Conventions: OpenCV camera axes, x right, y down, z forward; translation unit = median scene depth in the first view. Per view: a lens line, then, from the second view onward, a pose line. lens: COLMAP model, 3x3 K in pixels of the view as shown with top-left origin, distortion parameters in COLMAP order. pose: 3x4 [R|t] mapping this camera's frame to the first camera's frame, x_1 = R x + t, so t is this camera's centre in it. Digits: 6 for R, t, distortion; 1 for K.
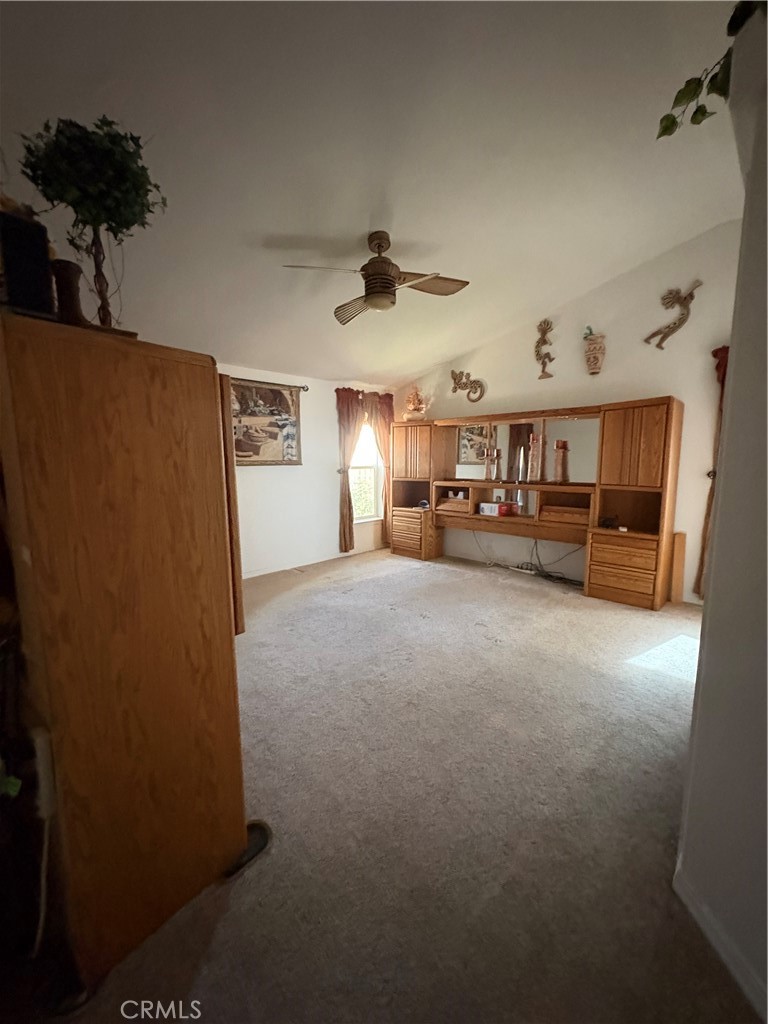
lens RADIAL K [[410.4, 0, 384.0], [0, 410.4, 512.0], [0, 0, 1]] dist [0.000865, 0.000096]
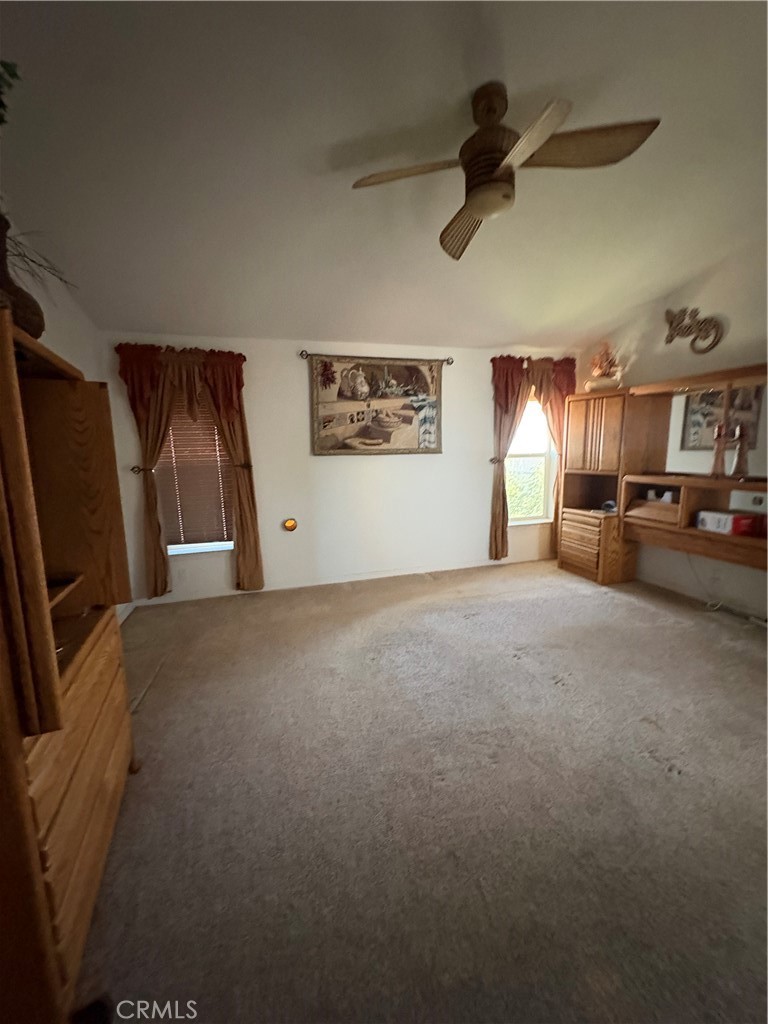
lens RADIAL K [[410.4, 0, 384.0], [0, 410.4, 512.0], [0, 0, 1]] dist [0.000865, 0.000096]
pose [[0.877799, 0.060999, -0.475129, 0.102275], [-0.045955, 0.998008, 0.043226, -0.024449], [0.476819, -0.016110, 0.878854, 0.191666]]
